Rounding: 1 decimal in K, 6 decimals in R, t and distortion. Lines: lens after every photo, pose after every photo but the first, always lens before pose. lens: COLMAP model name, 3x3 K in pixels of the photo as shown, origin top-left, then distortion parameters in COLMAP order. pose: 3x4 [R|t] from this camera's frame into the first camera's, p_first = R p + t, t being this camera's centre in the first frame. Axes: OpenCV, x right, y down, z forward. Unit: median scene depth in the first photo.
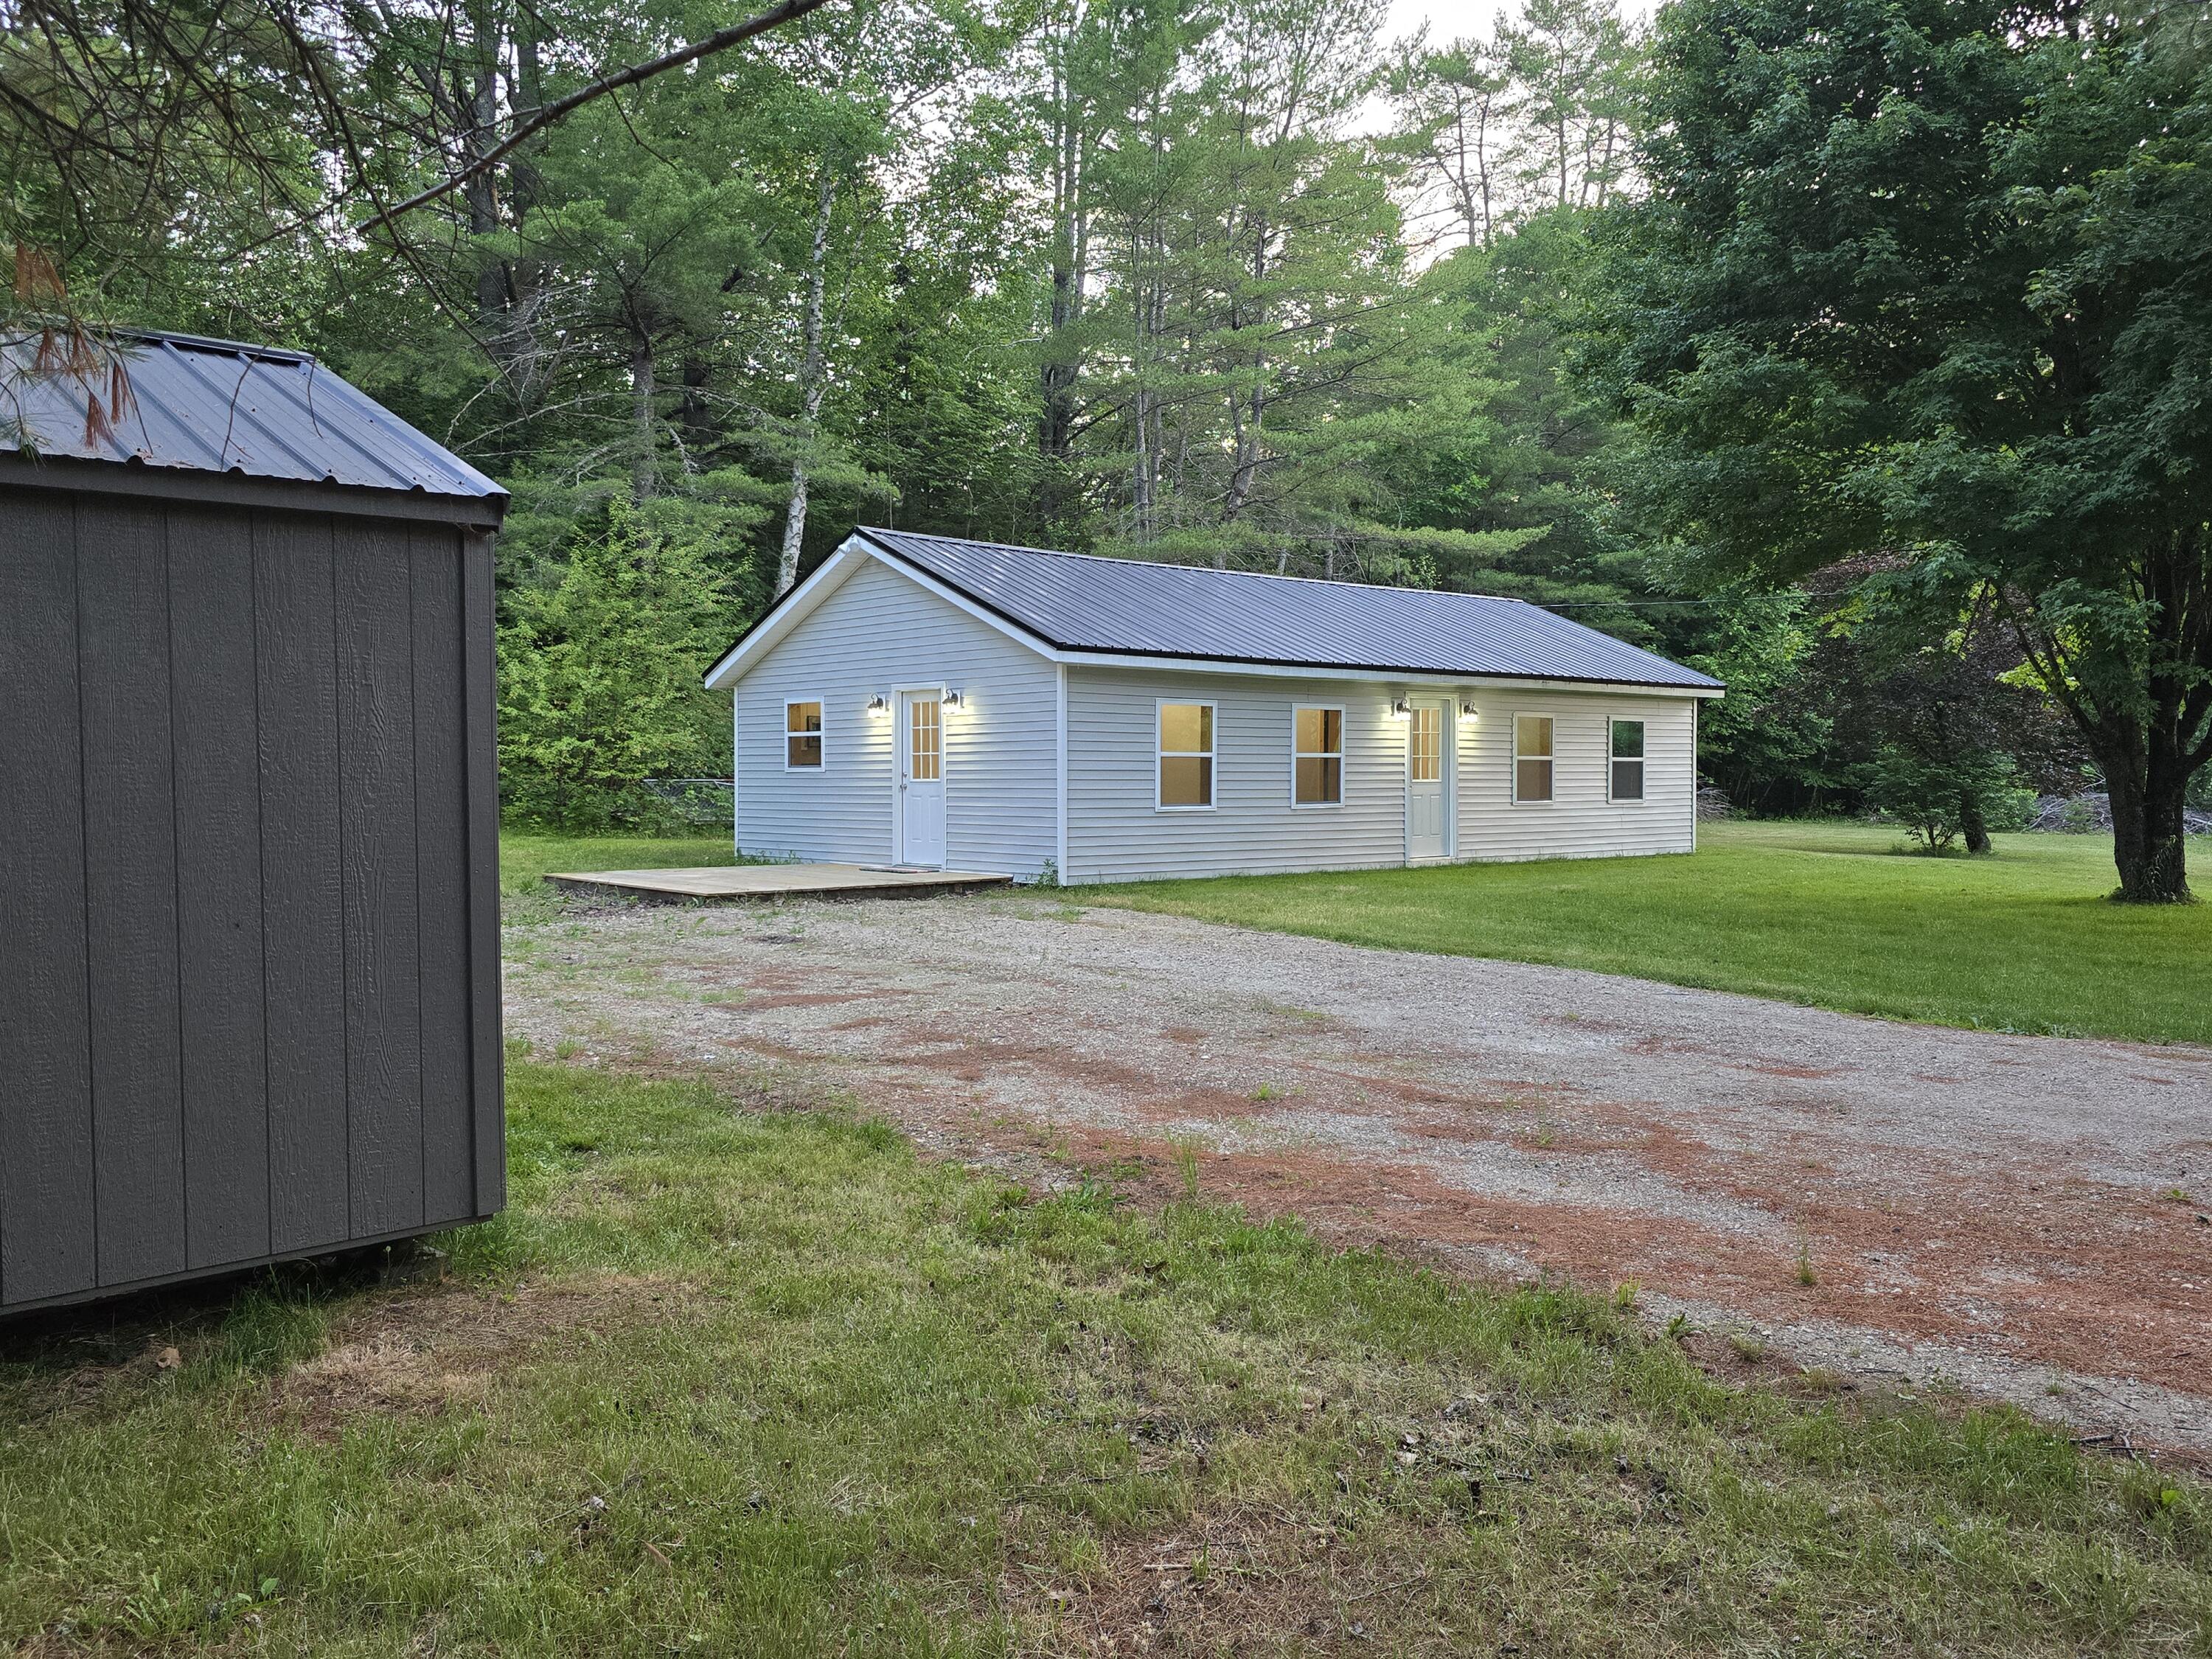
lens RADIAL K [[1744.2, 0, 1091.1], [0, 1744.2, 826.6], [0, 0, 1]] dist [0.013830, 0.002165]
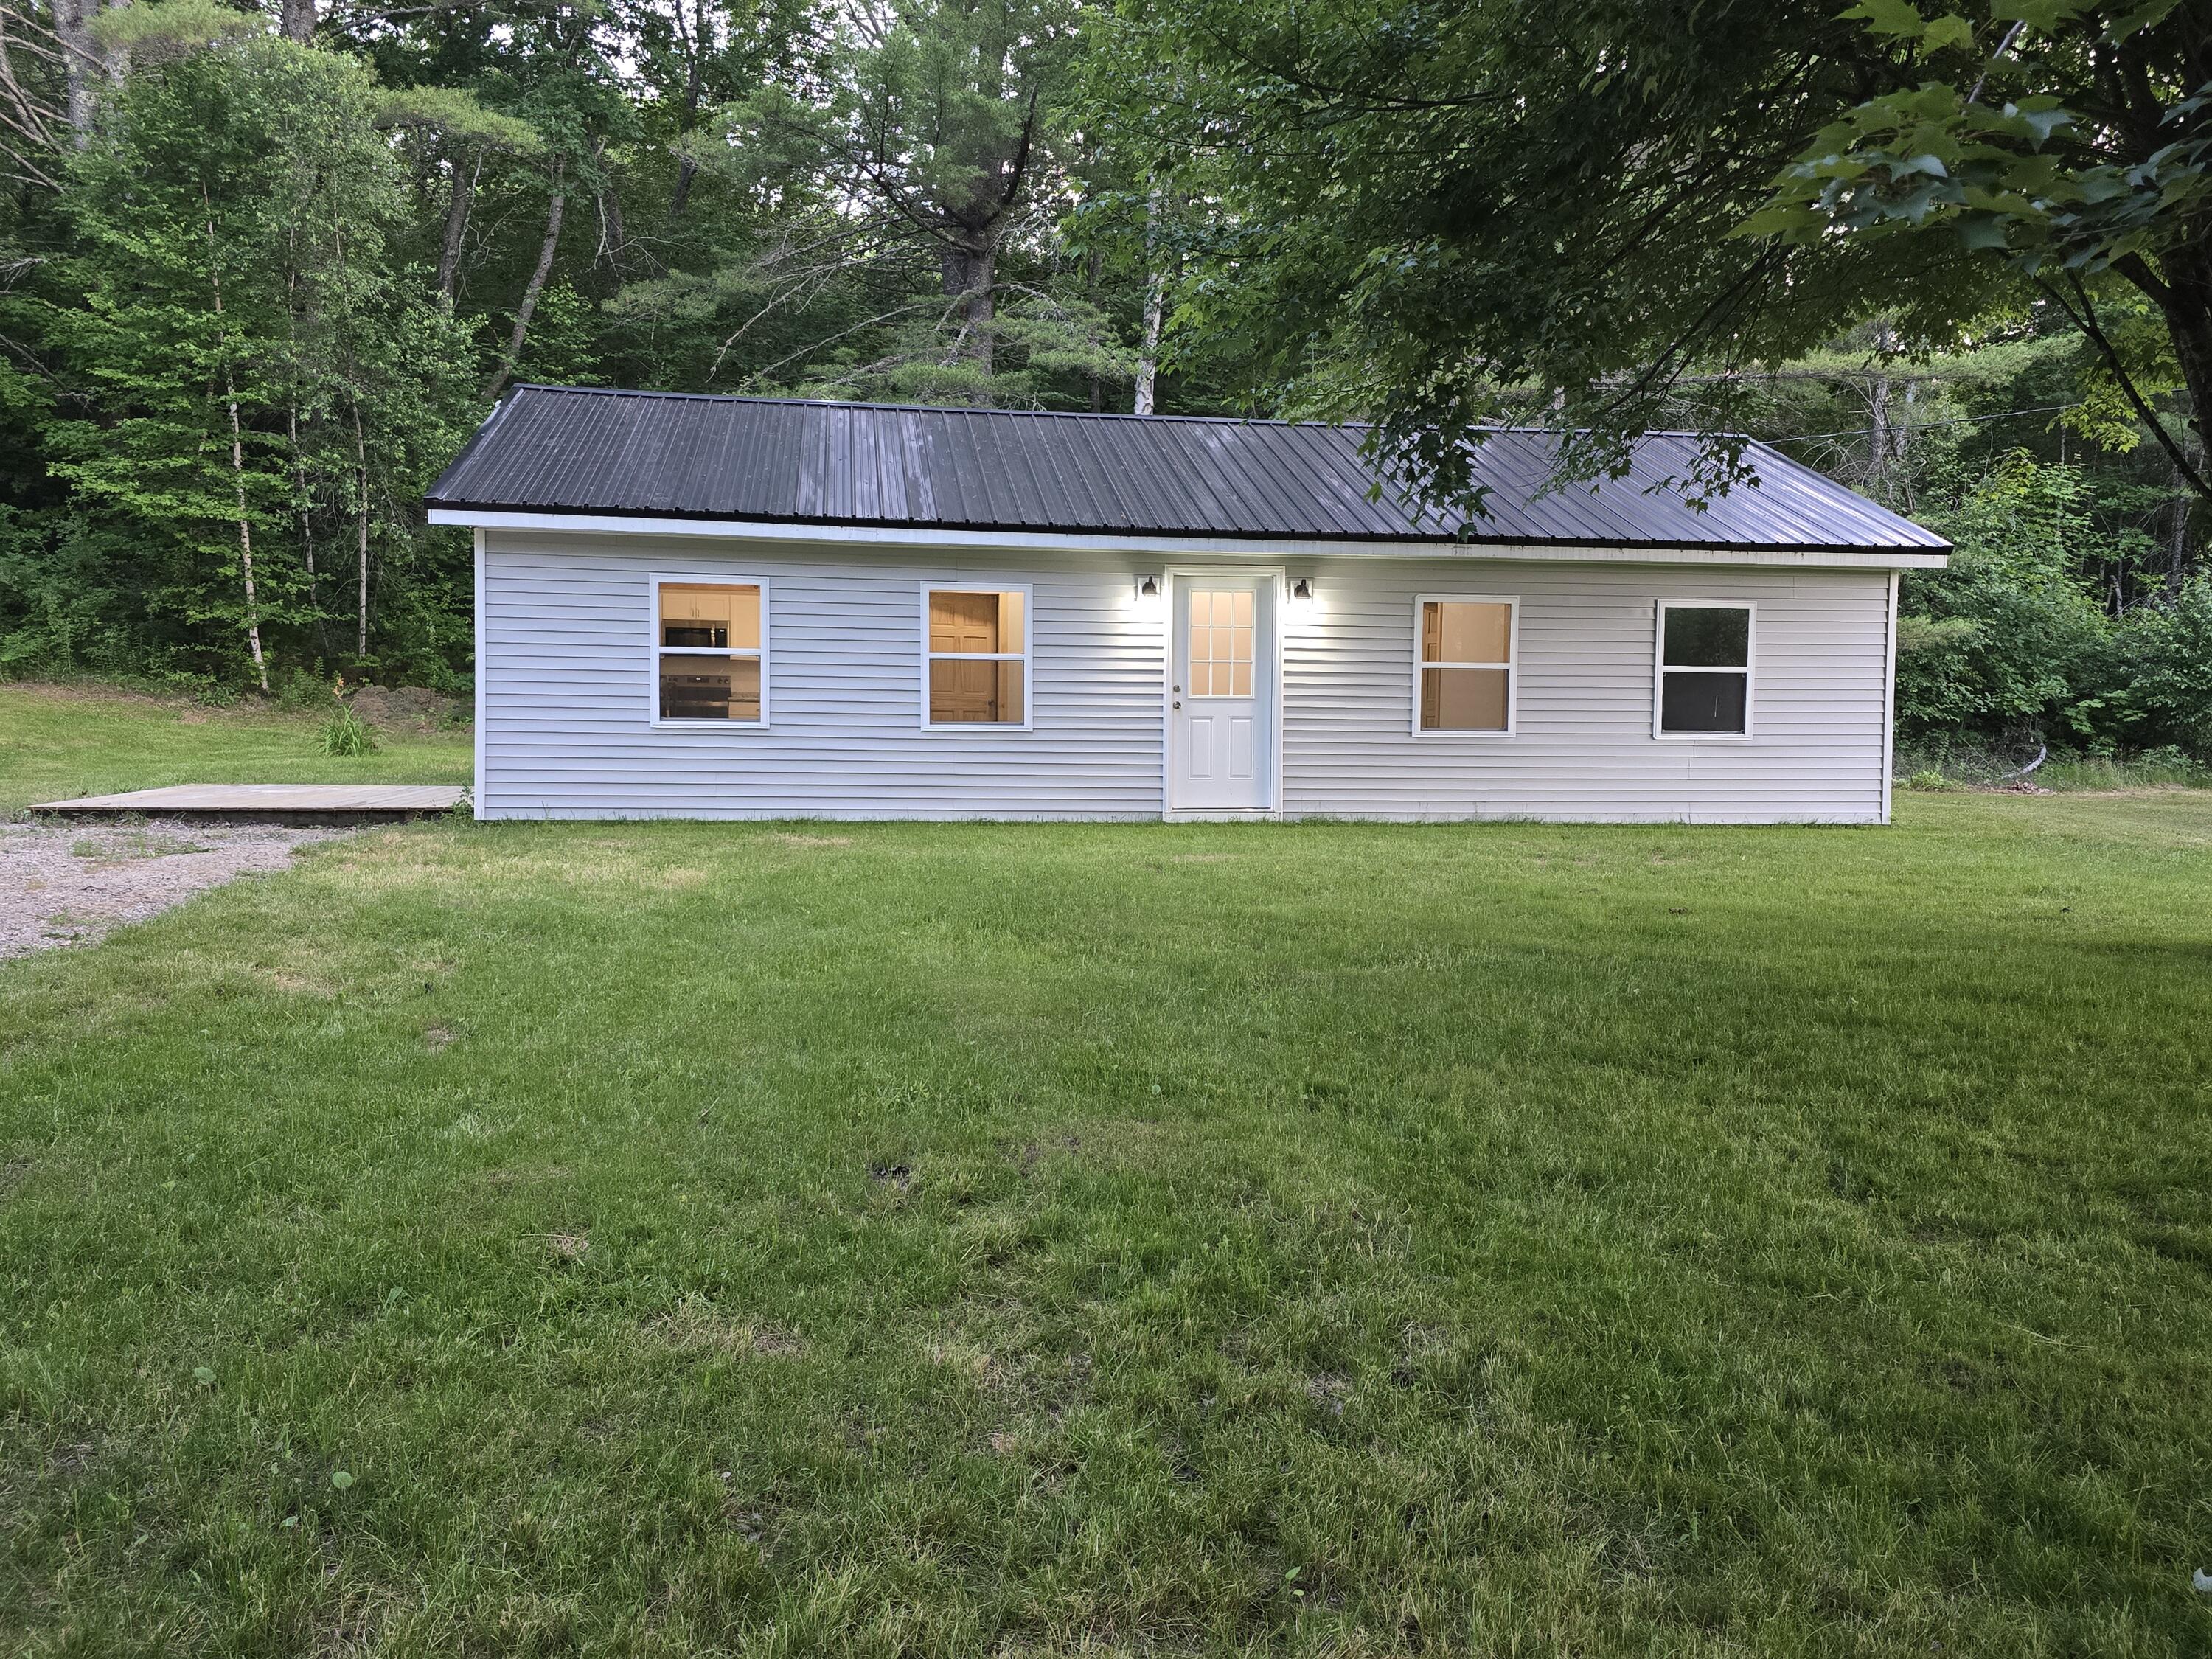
lens RADIAL K [[1712.4, 0, 1125.6], [0, 1712.4, 819.2], [0, 0, 1]] dist [0.036404, -0.018683]
pose [[0.849832, 0.043961, -0.525217, 0.508344], [-0.028470, 0.998889, 0.037542, -0.002288], [0.526284, -0.016951, 0.850140, 0.403219]]
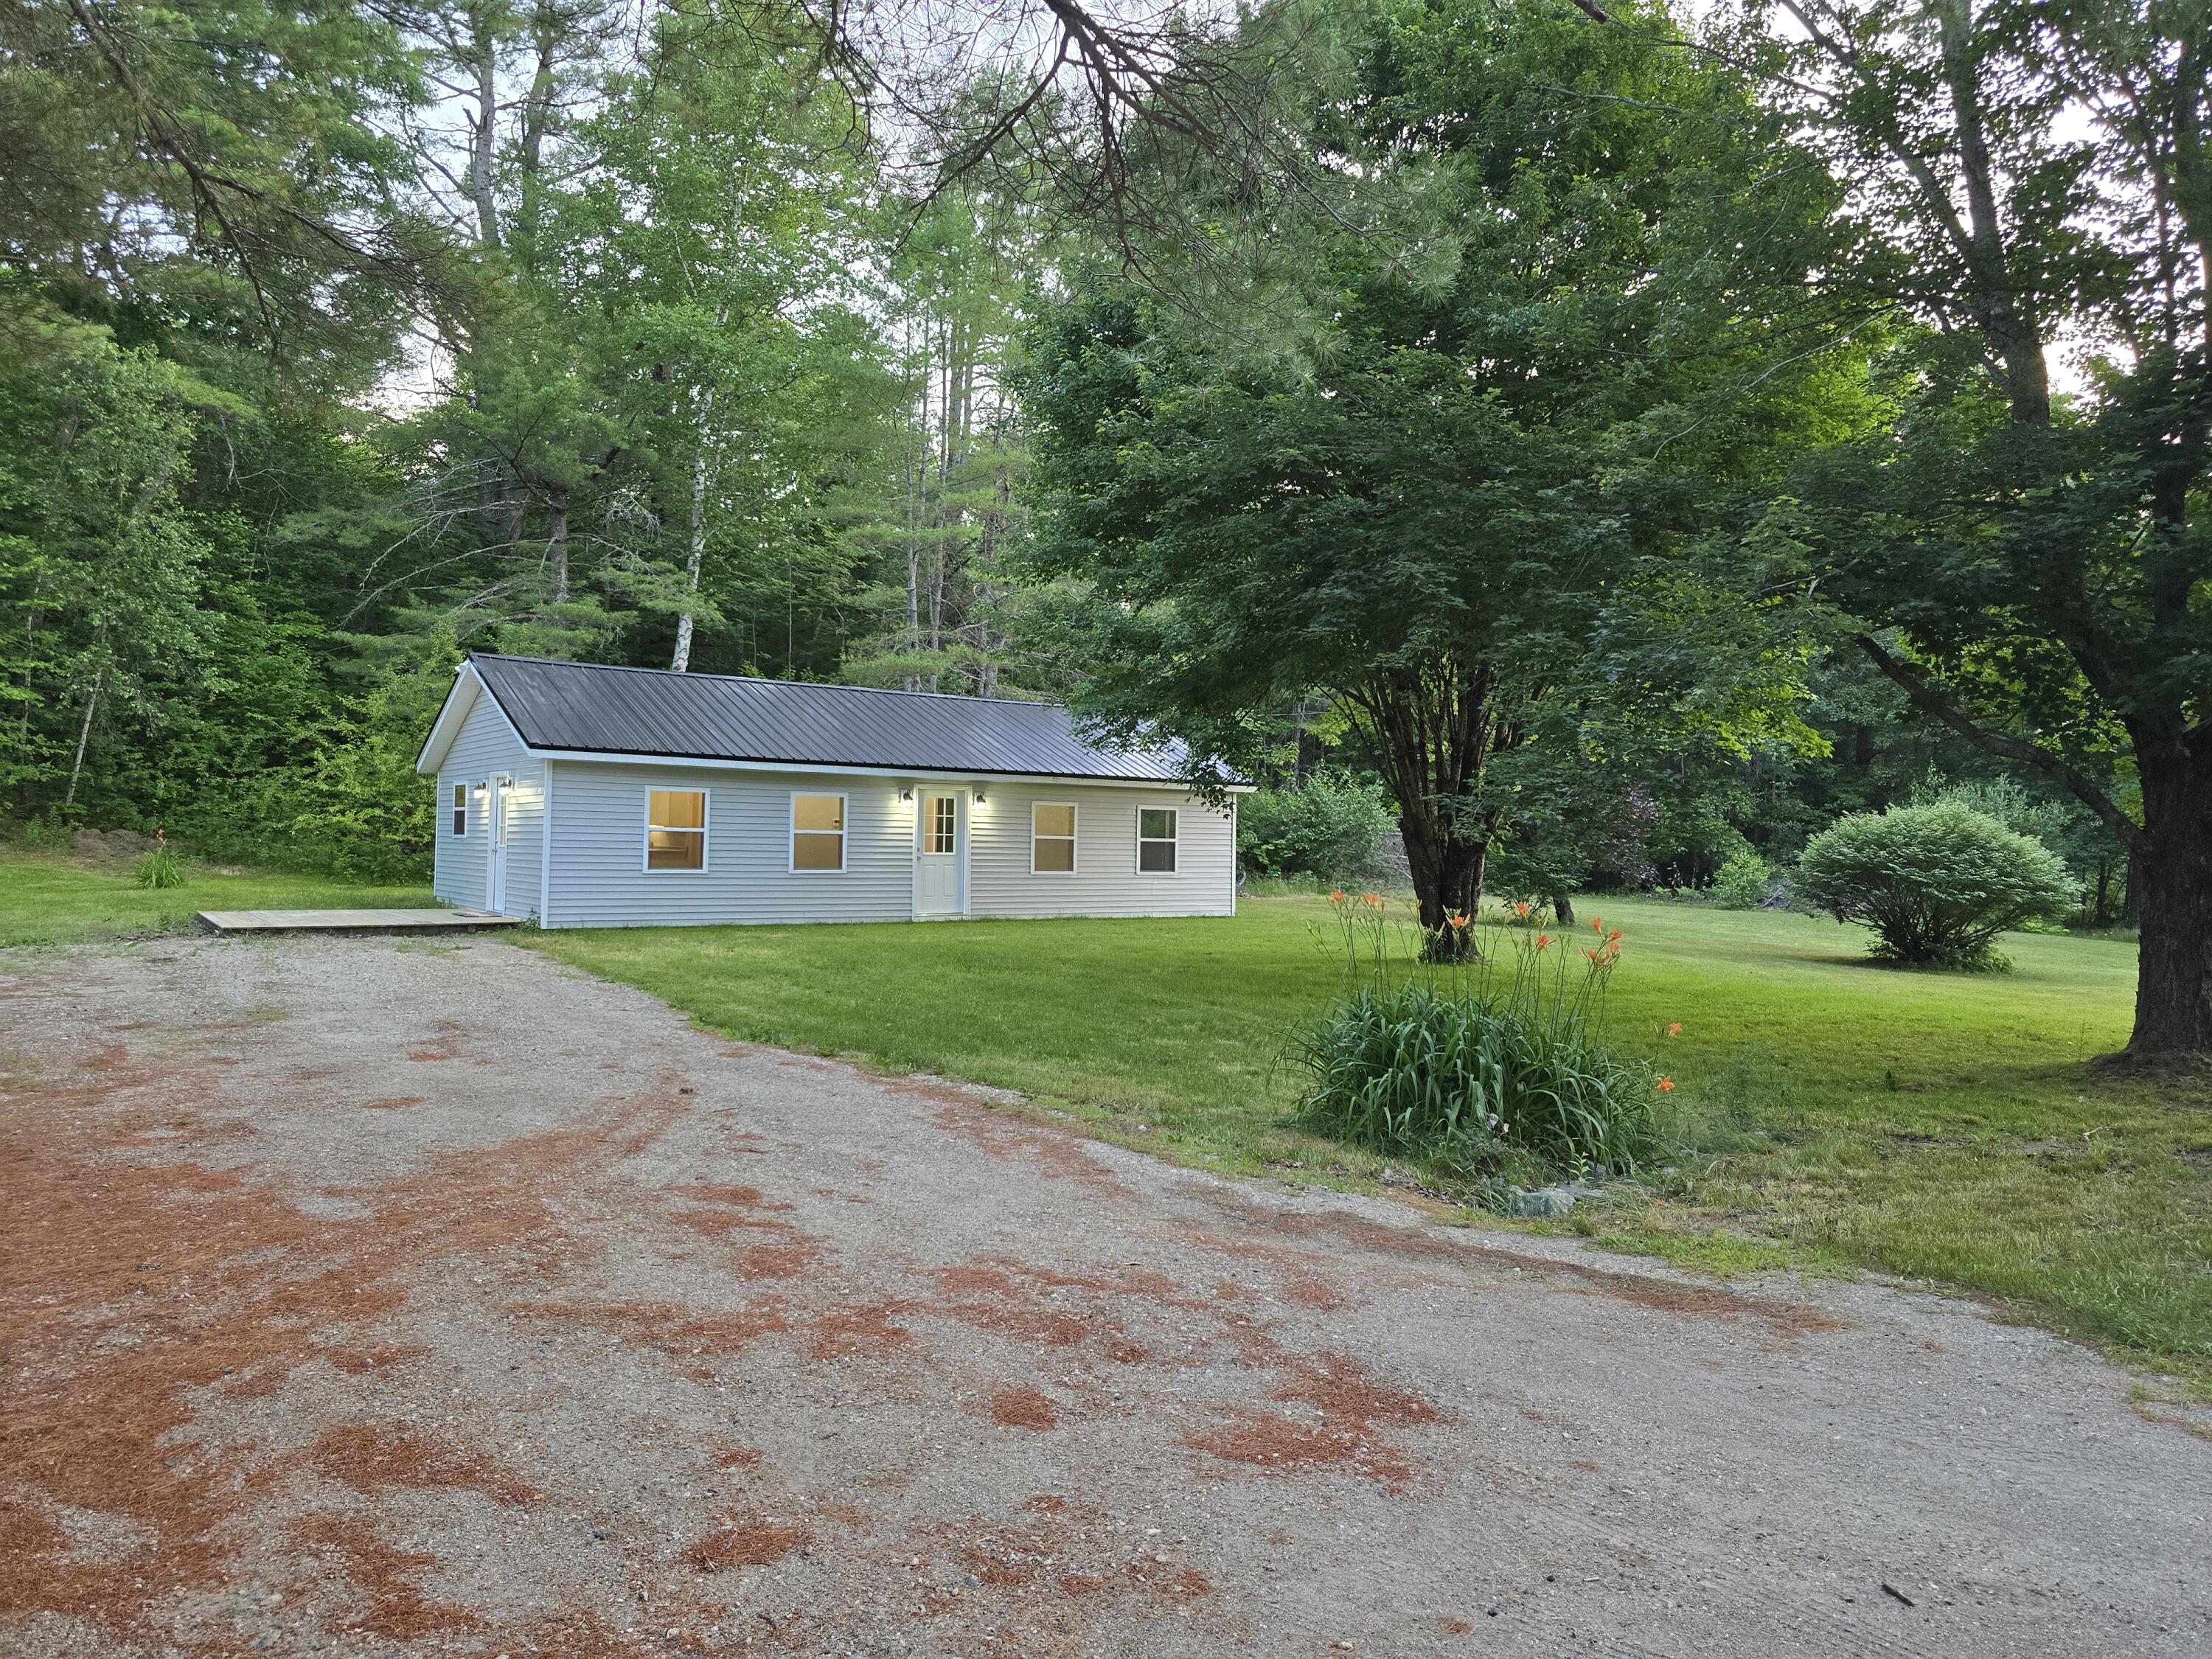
lens RADIAL K [[1479.5, 0, 1135.7], [0, 1479.5, 822.7], [0, 0, 1]] dist [0.064805, -0.063875]
pose [[0.996769, 0.019072, -0.078029, 0.414767], [-0.022457, 0.998834, -0.042732, -0.005913], [0.077123, 0.044346, 0.996035, -0.072294]]
